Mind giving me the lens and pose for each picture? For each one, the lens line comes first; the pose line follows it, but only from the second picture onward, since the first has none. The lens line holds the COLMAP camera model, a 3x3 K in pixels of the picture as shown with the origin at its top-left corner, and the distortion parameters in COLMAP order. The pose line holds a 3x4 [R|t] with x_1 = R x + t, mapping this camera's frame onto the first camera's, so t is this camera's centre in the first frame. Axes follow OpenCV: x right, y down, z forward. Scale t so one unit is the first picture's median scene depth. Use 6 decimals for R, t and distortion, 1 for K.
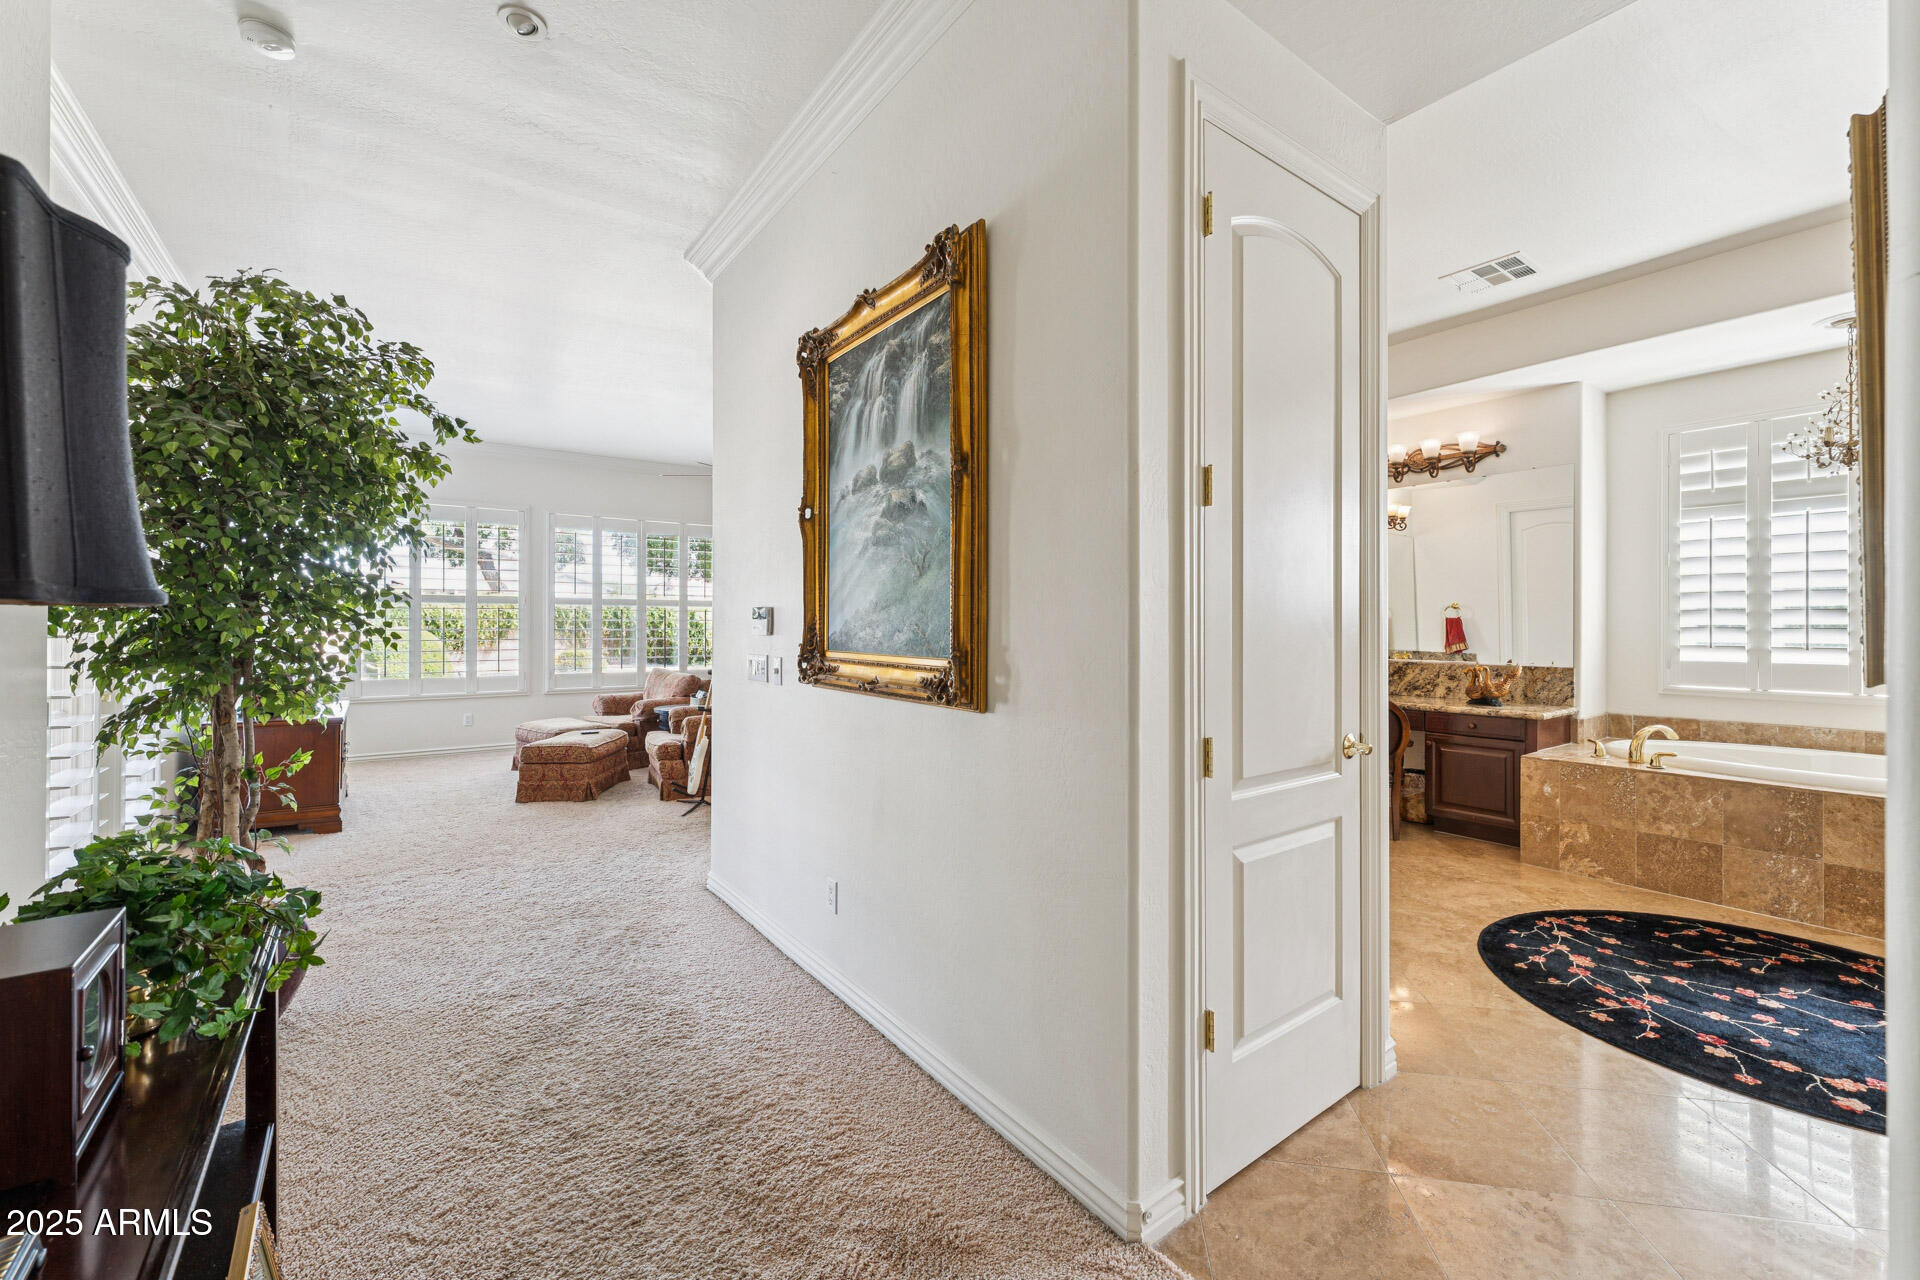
lens RADIAL K [[787.4, 0, 926.2], [0, 787.4, 624.8], [0, 0, 1]] dist [0.001378, 0.001034]
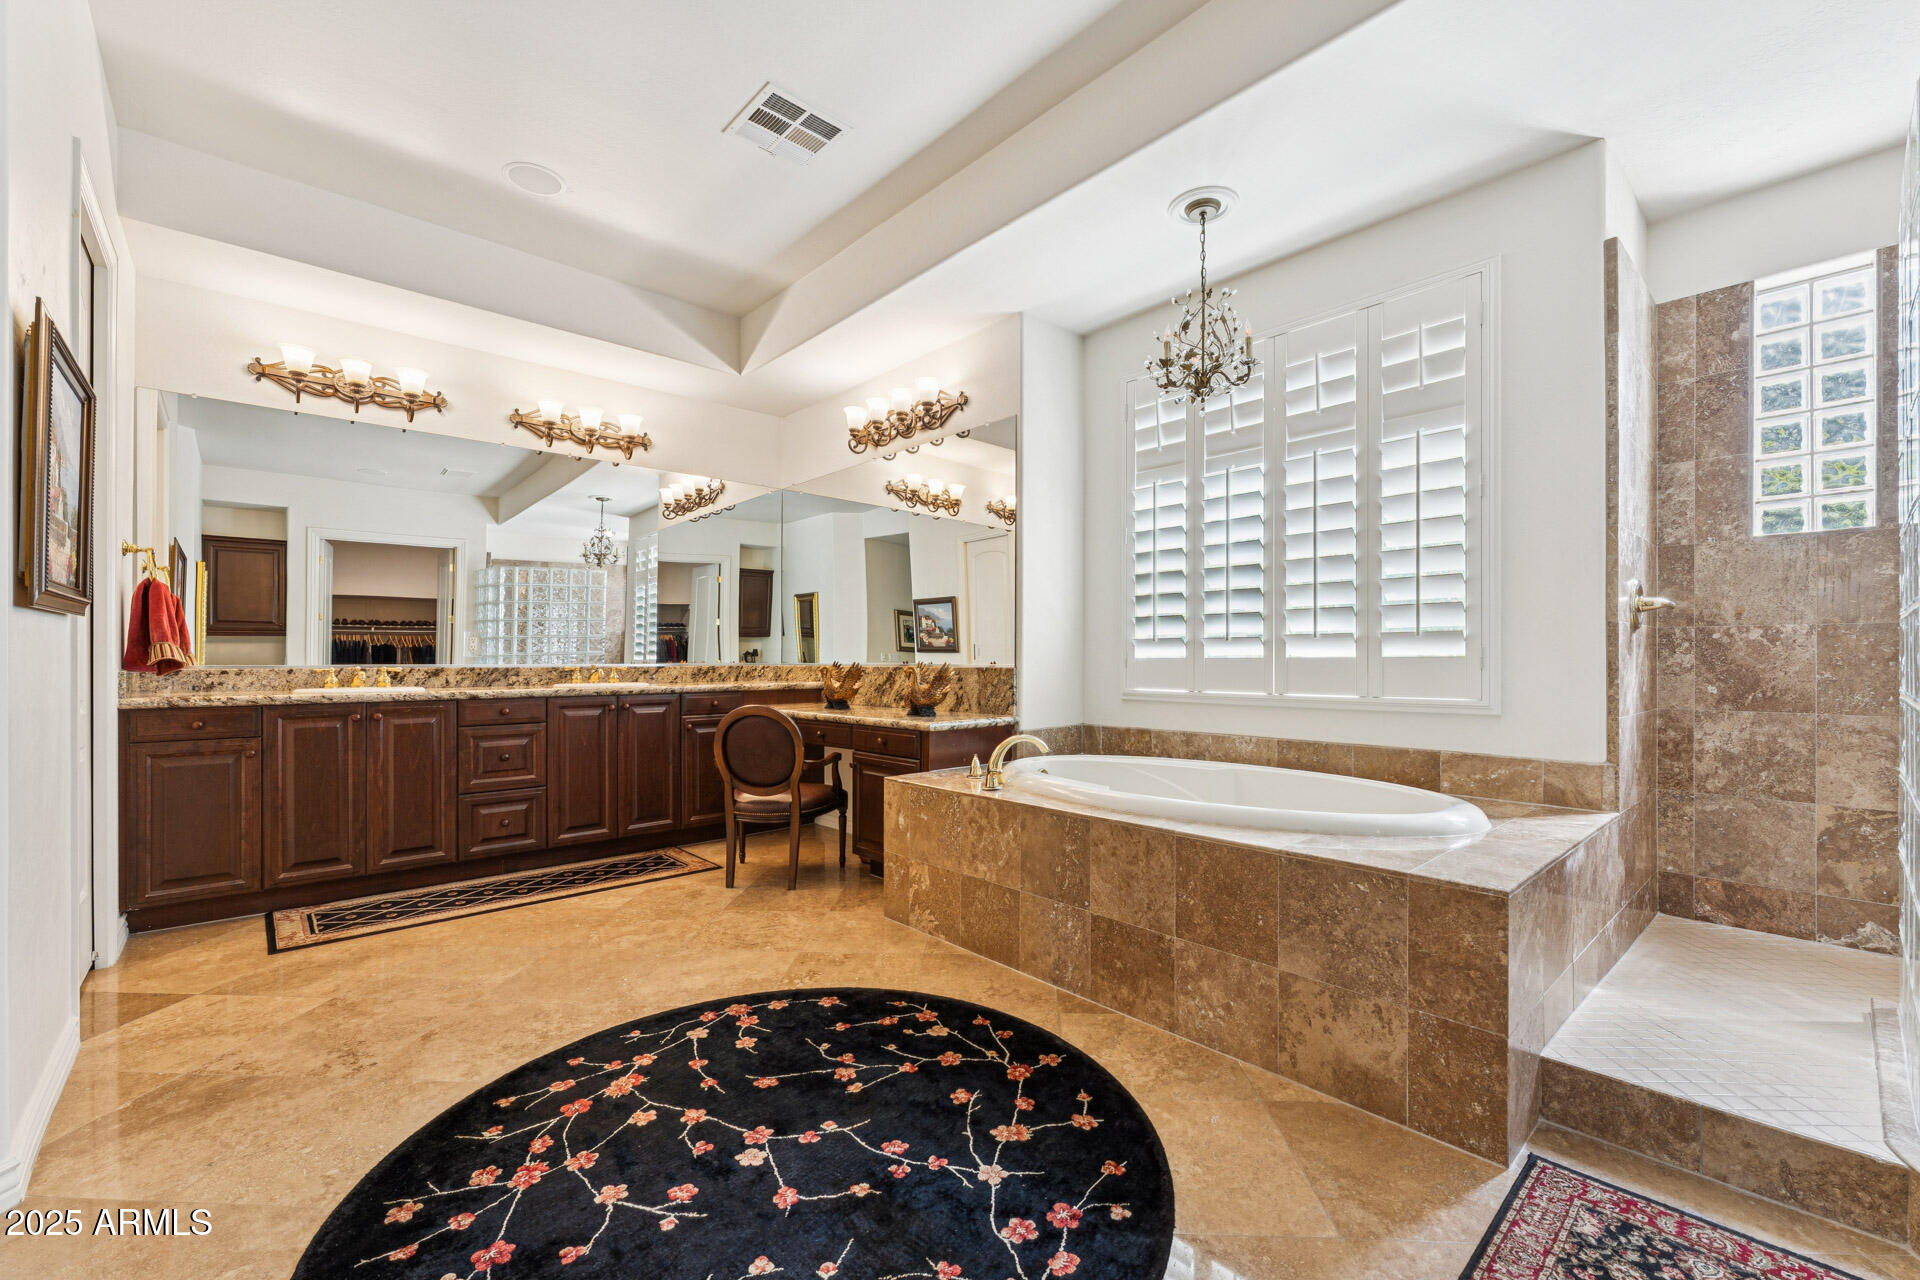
lens RADIAL K [[787.4, 0, 979.0], [0, 787.4, 658.8], [0, 0, 1]] dist [0.001378, 0.001034]
pose [[0.992568, 0.001284, 0.121681, 0.942854], [-0.001082, 0.999998, -0.001725, 0.064403], [-0.121683, 0.001580, 0.992568, 0.281183]]
